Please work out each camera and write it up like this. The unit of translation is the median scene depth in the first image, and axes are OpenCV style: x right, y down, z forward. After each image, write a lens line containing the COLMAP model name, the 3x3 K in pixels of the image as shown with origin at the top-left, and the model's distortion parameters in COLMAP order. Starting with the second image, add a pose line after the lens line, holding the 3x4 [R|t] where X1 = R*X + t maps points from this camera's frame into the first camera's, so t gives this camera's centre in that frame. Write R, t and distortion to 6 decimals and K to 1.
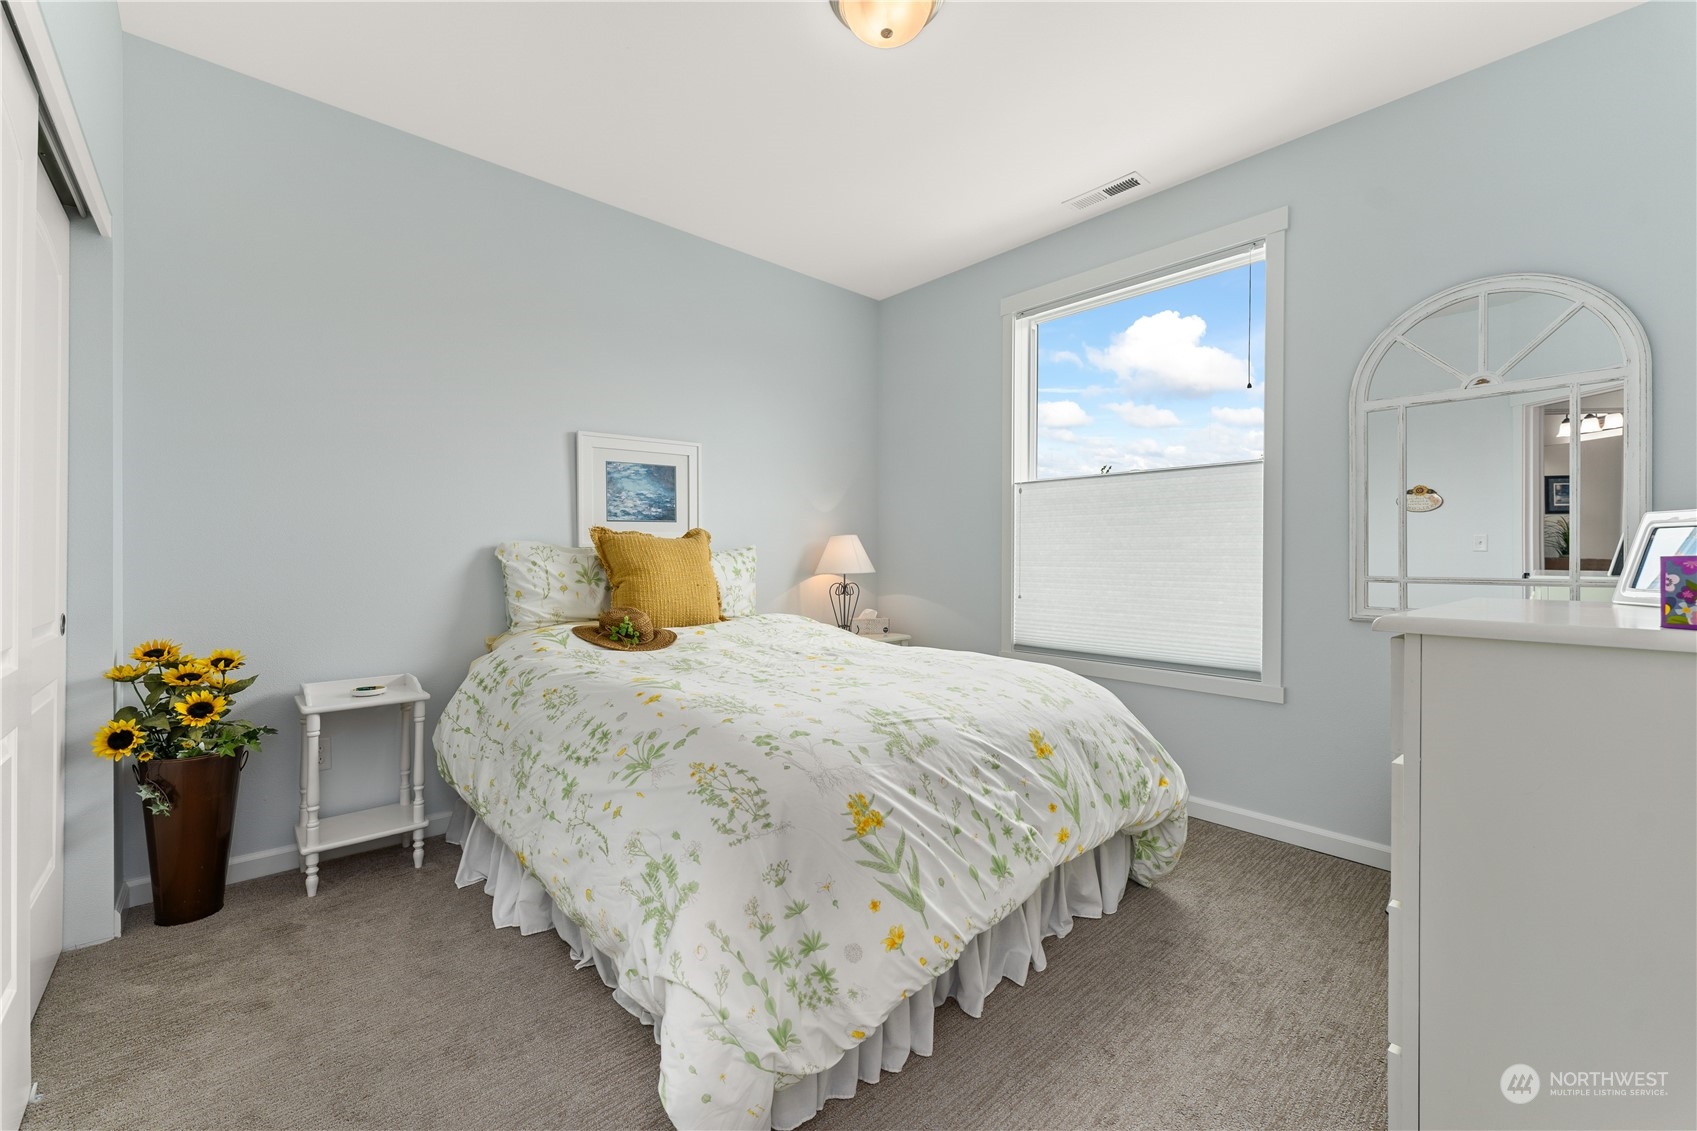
lens RADIAL K [[689.4, 0, 849.9], [0, 689.4, 546.7], [0, 0, 1]] dist [0.000716, 0.000047]
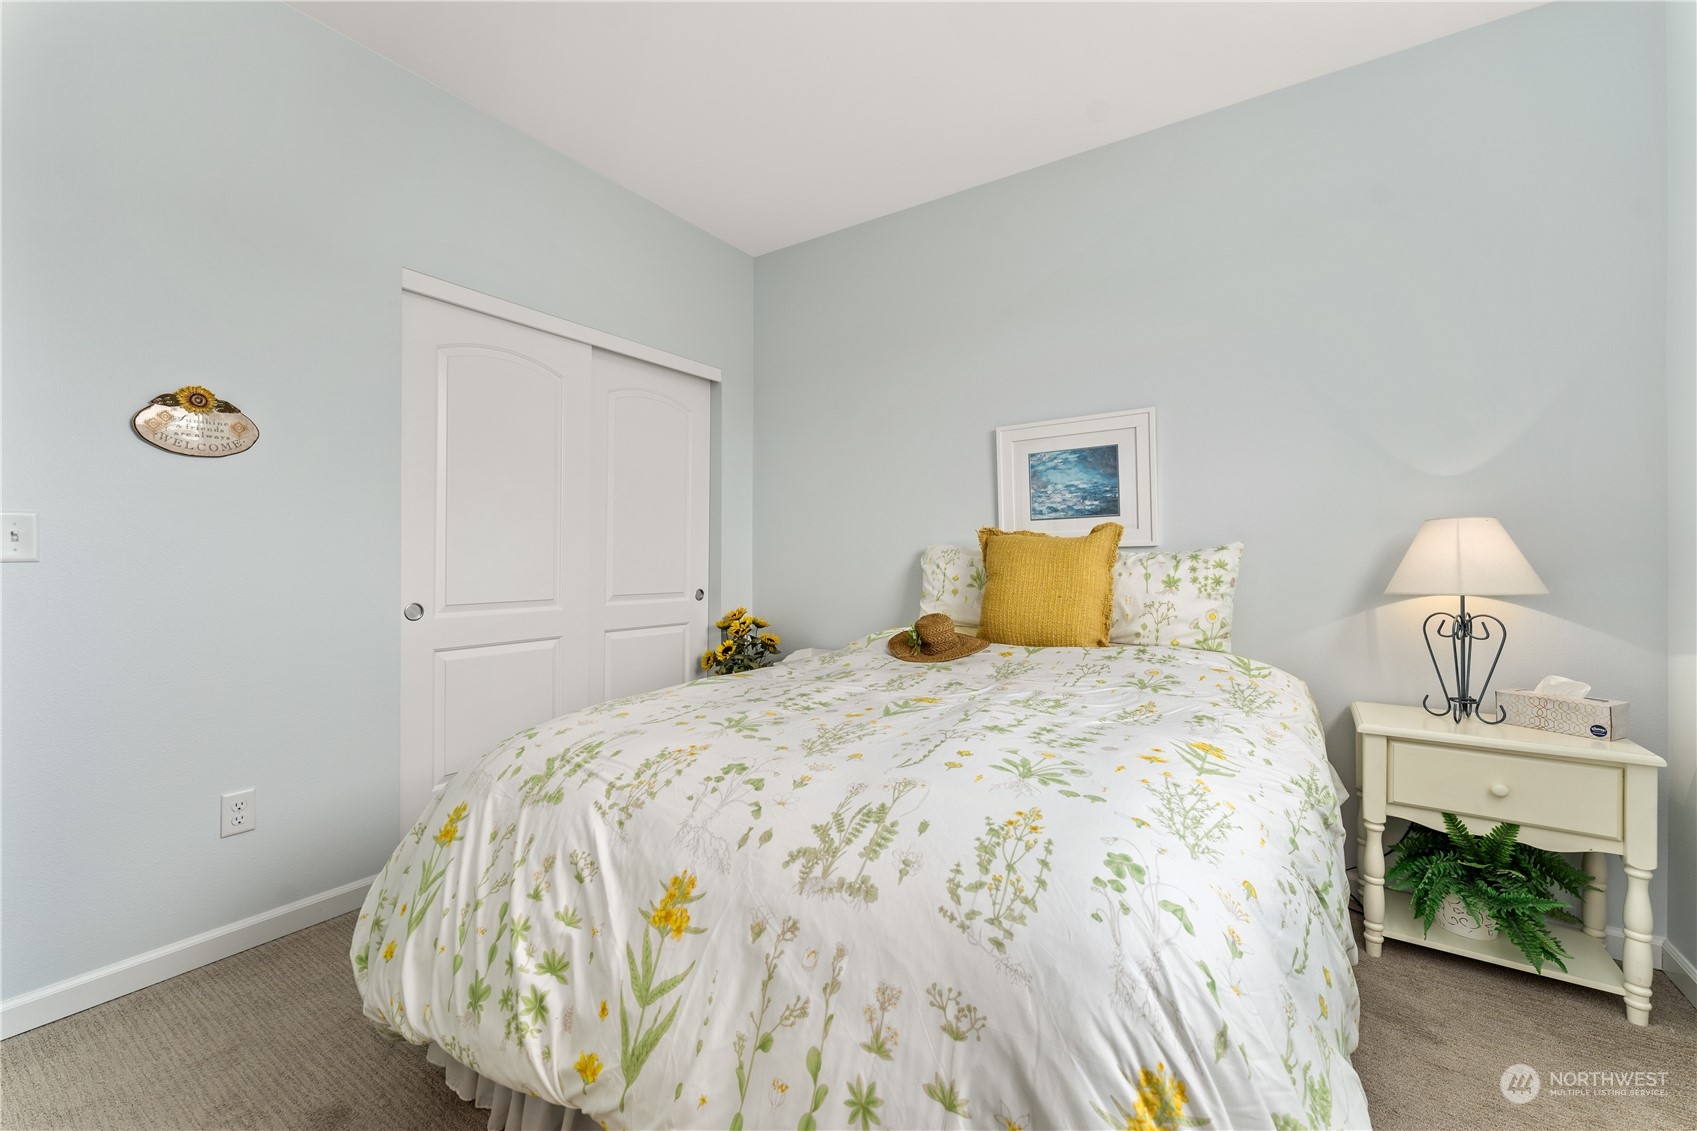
lens RADIAL K [[689.4, 0, 849.9], [0, 689.4, 546.7], [0, 0, 1]] dist [0.000716, 0.000047]
pose [[0.236444, -0.017152, -0.971494, 0.469233], [0.011314, 0.999825, -0.014899, 0.008014], [0.971579, -0.007468, 0.236596, 0.561833]]
